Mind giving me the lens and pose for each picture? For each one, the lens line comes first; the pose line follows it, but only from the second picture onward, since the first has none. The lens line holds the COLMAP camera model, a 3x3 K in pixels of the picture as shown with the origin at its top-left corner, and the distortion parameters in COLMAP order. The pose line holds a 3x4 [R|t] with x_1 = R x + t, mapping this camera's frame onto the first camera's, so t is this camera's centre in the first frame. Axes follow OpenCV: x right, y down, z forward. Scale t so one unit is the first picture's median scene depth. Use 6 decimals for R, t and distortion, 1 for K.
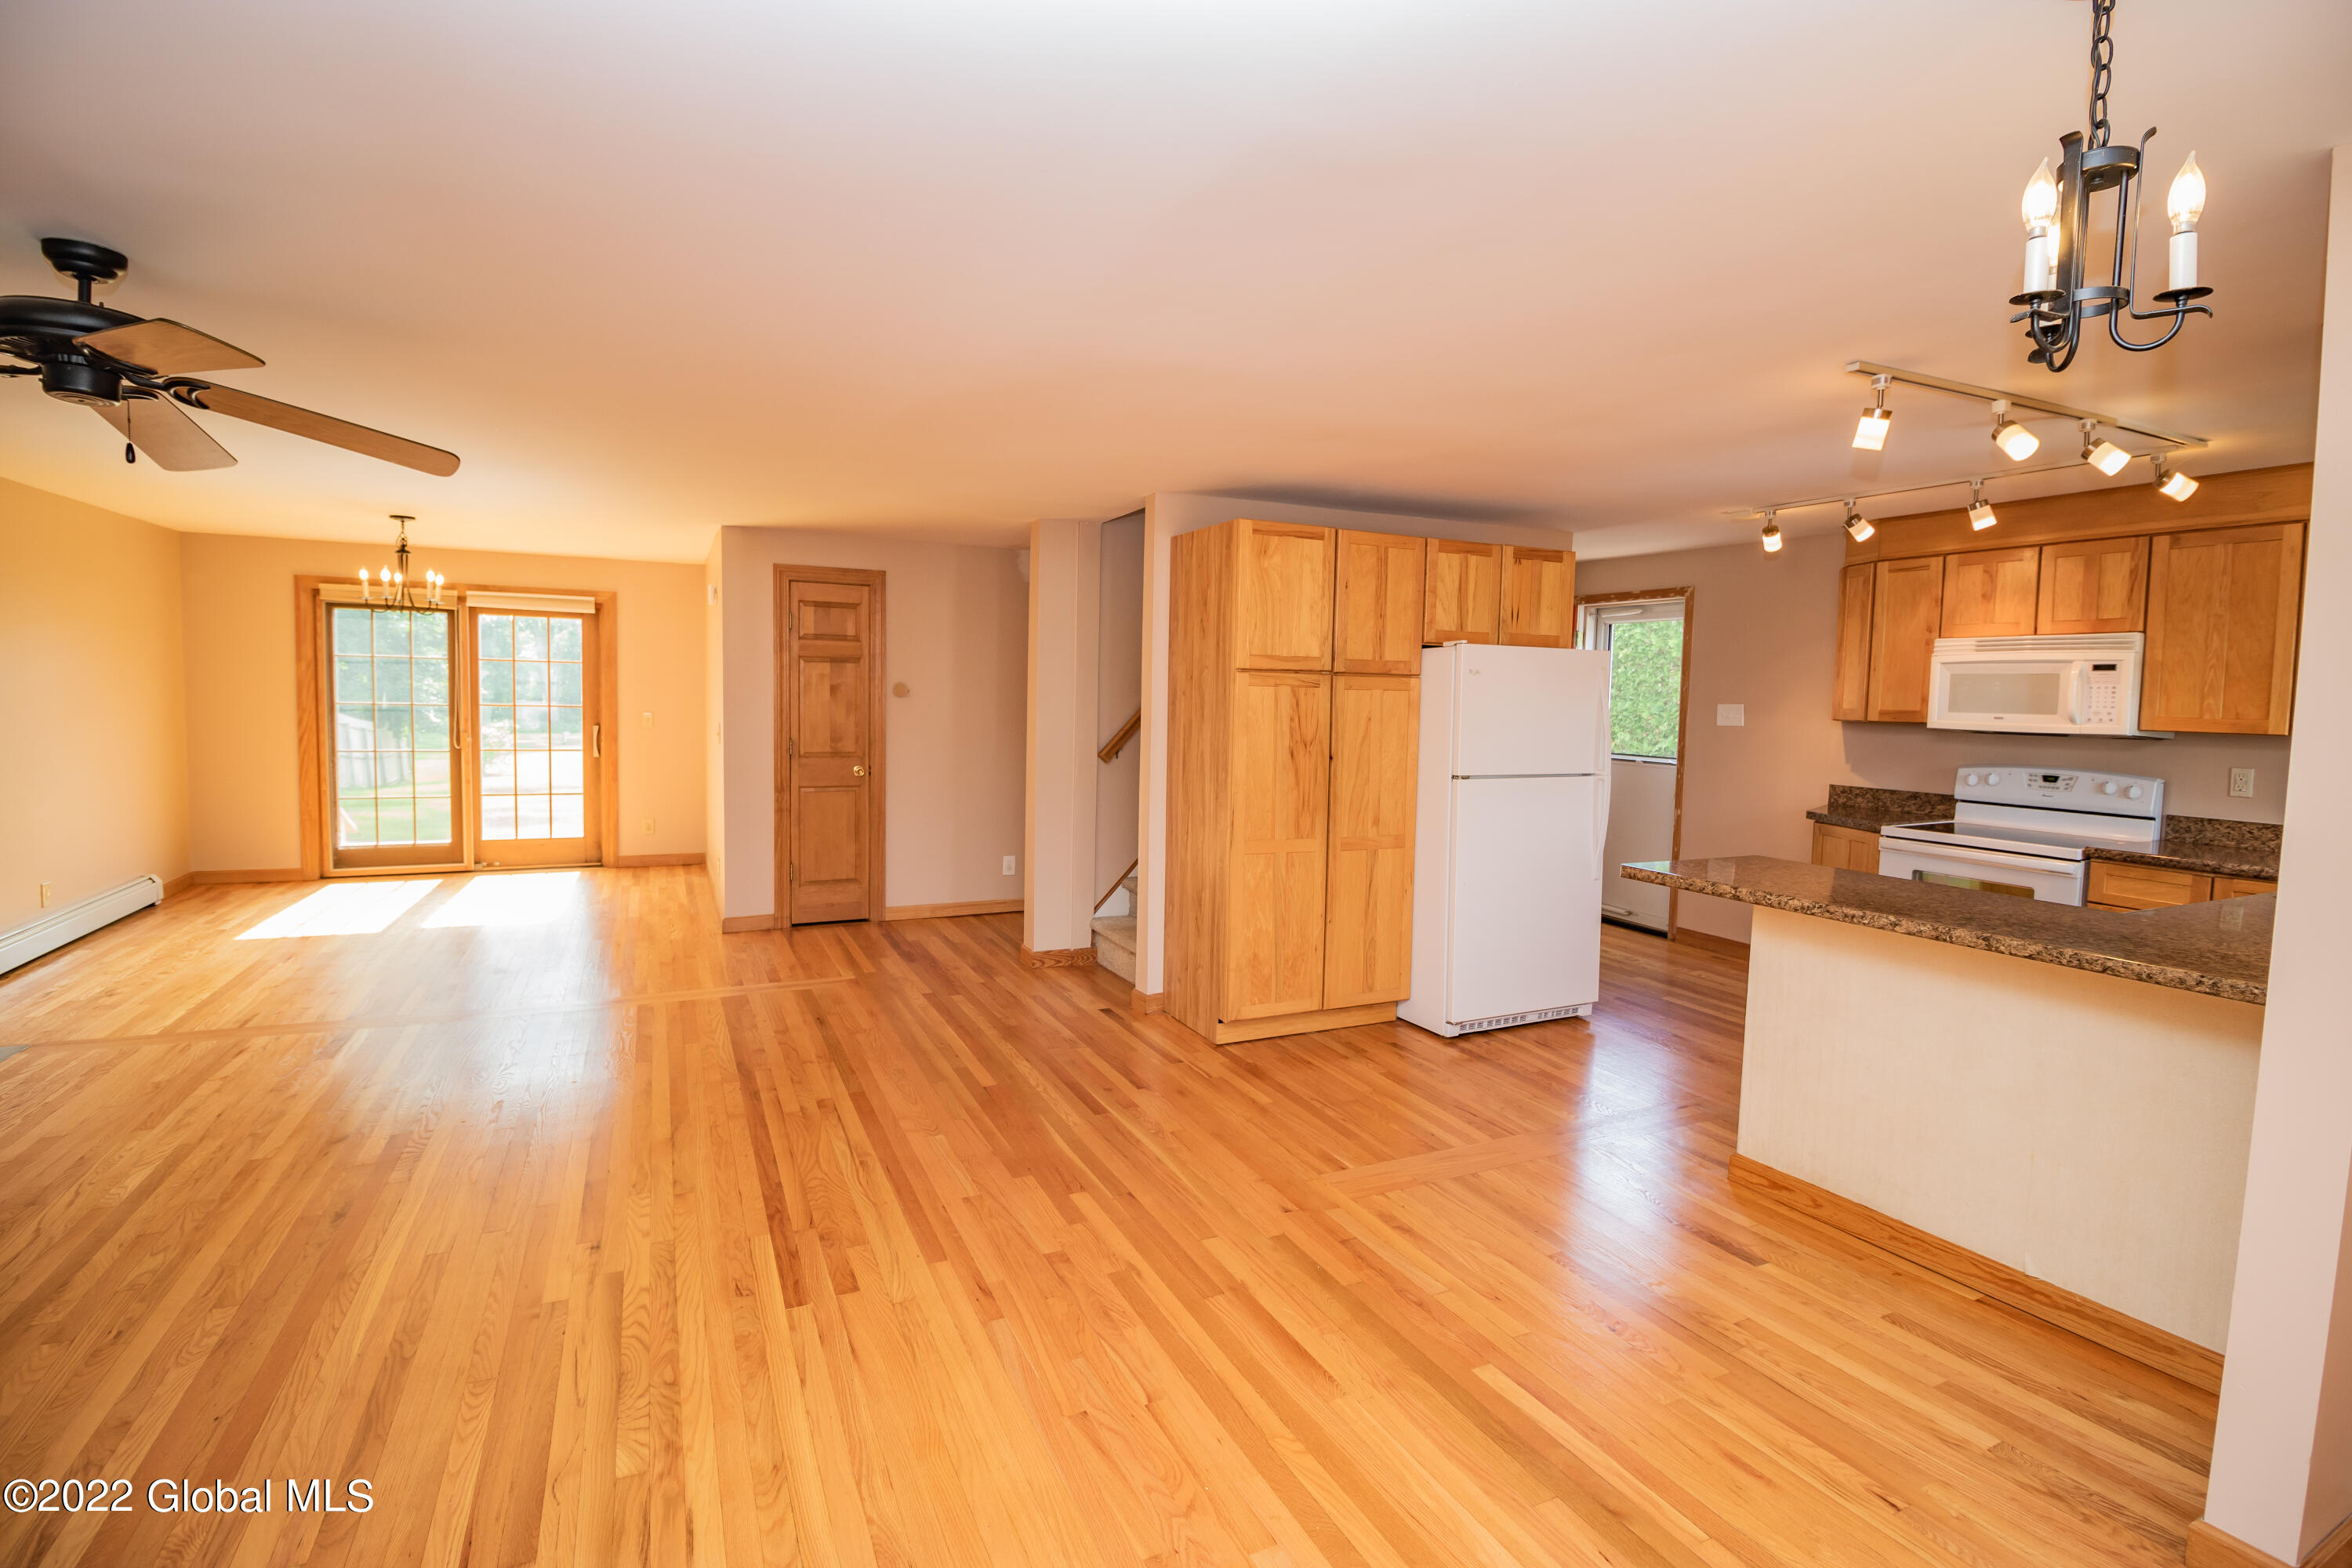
lens RADIAL K [[1089.3, 0, 1179.3], [0, 1089.3, 768.2], [0, 0, 1]] dist [-0.000676, -0.012183]
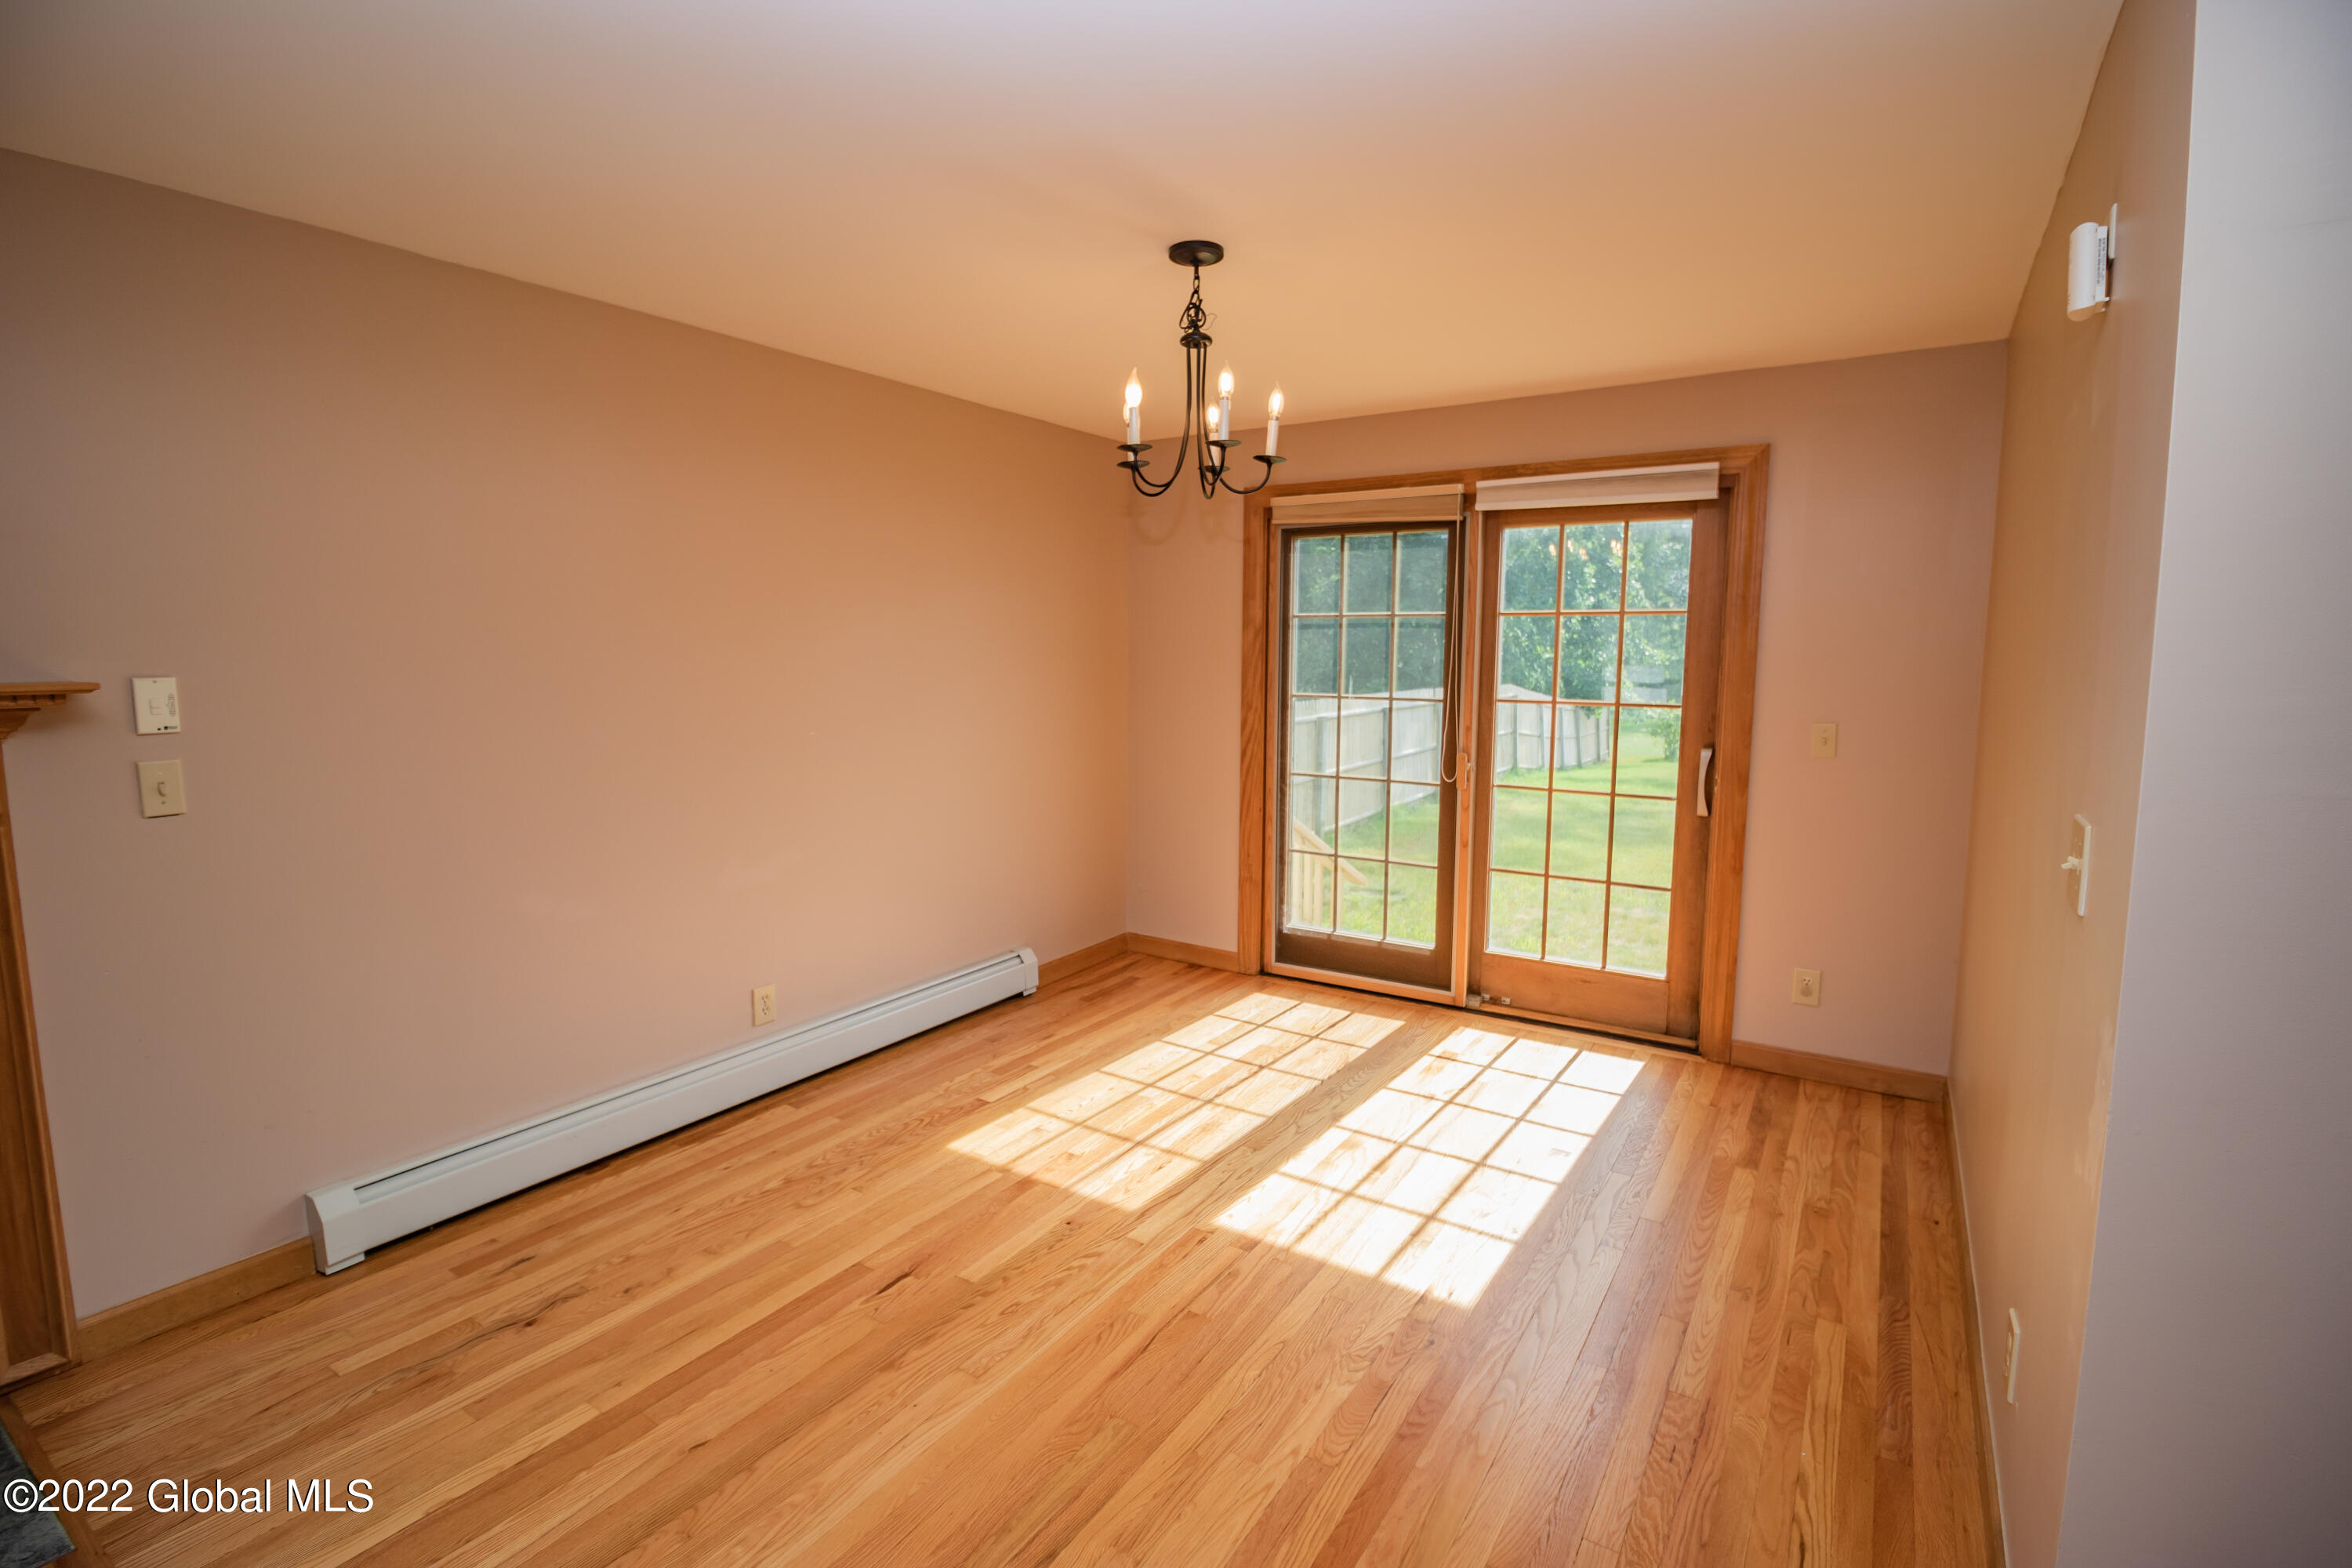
lens RADIAL K [[1089.3, 0, 1181.2], [0, 1089.3, 762.5], [0, 0, 1]] dist [-0.000676, -0.012183]
pose [[0.521427, 0.066113, -0.850731, -0.458318], [-0.052472, 0.997591, 0.045365, -0.074731], [0.851681, 0.020985, 0.523640, 1.004374]]
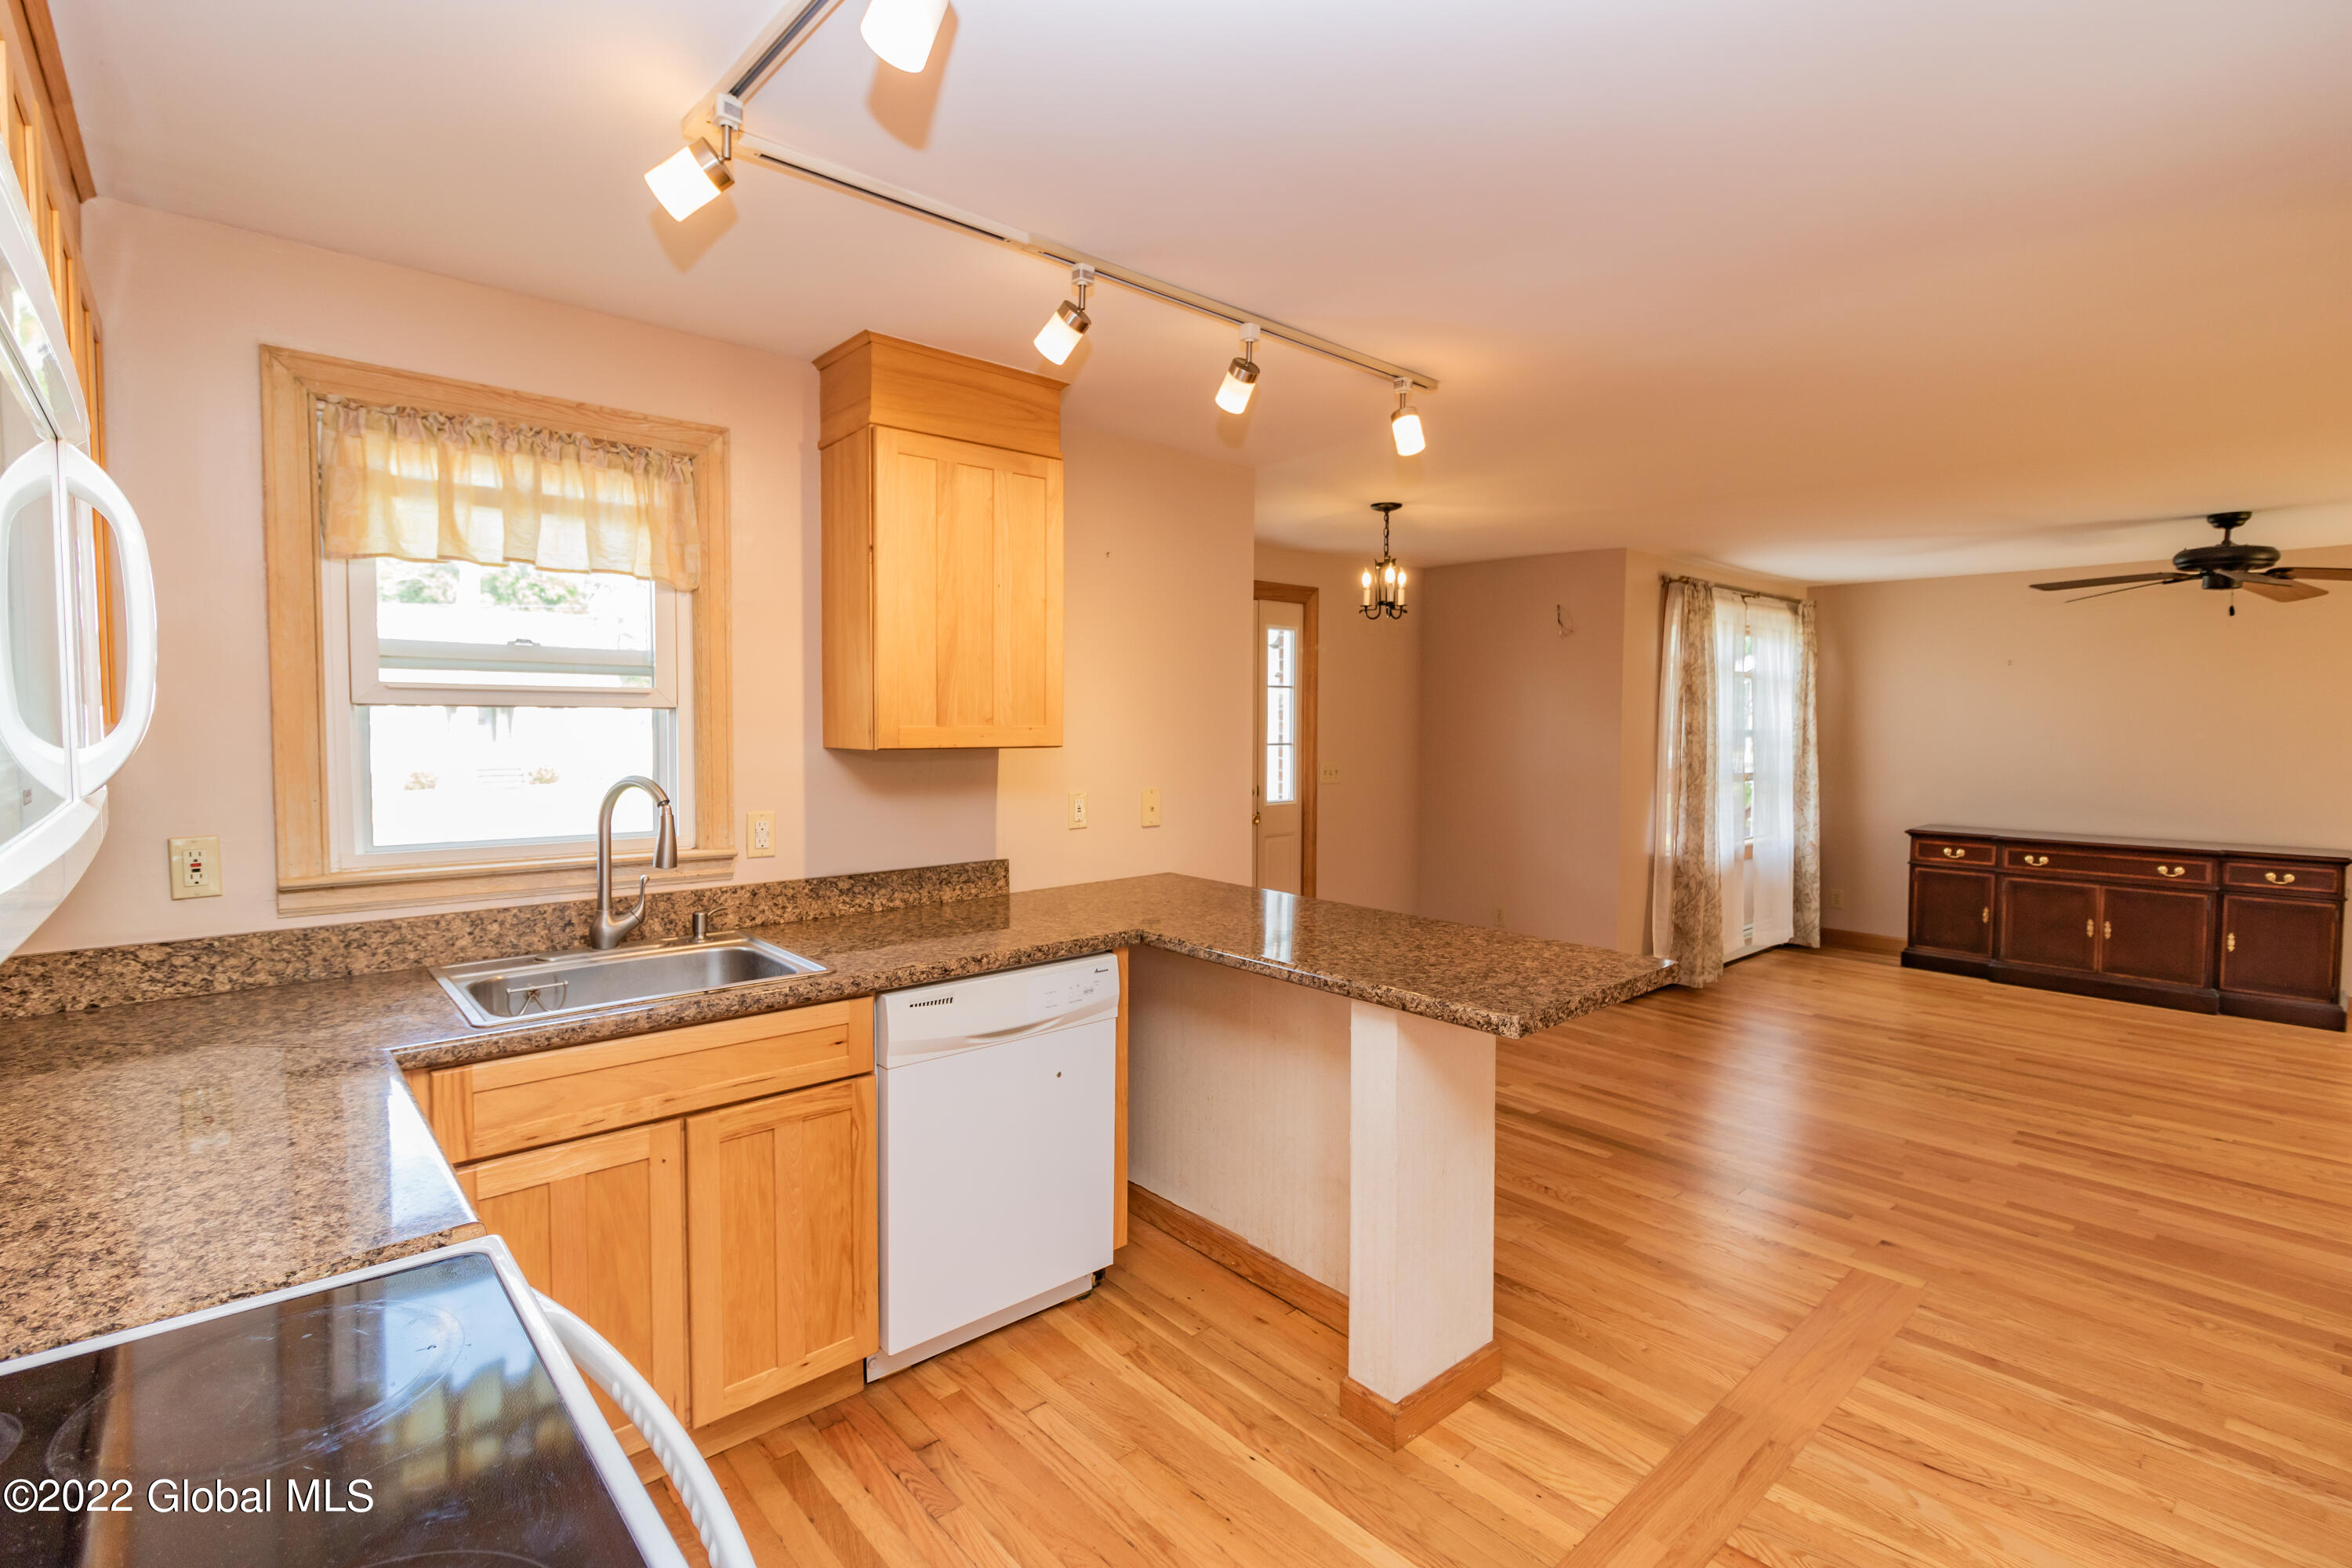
lens RADIAL K [[1089.3, 0, 1164.1], [0, 1089.3, 773.6], [0, 0, 1]] dist [-0.000676, -0.012183]
pose [[-0.965176, -0.011016, -0.261370, 0.653748], [-0.041909, 0.992720, 0.112917, -0.066886], [0.258223, 0.119939, -0.958611, 1.131612]]
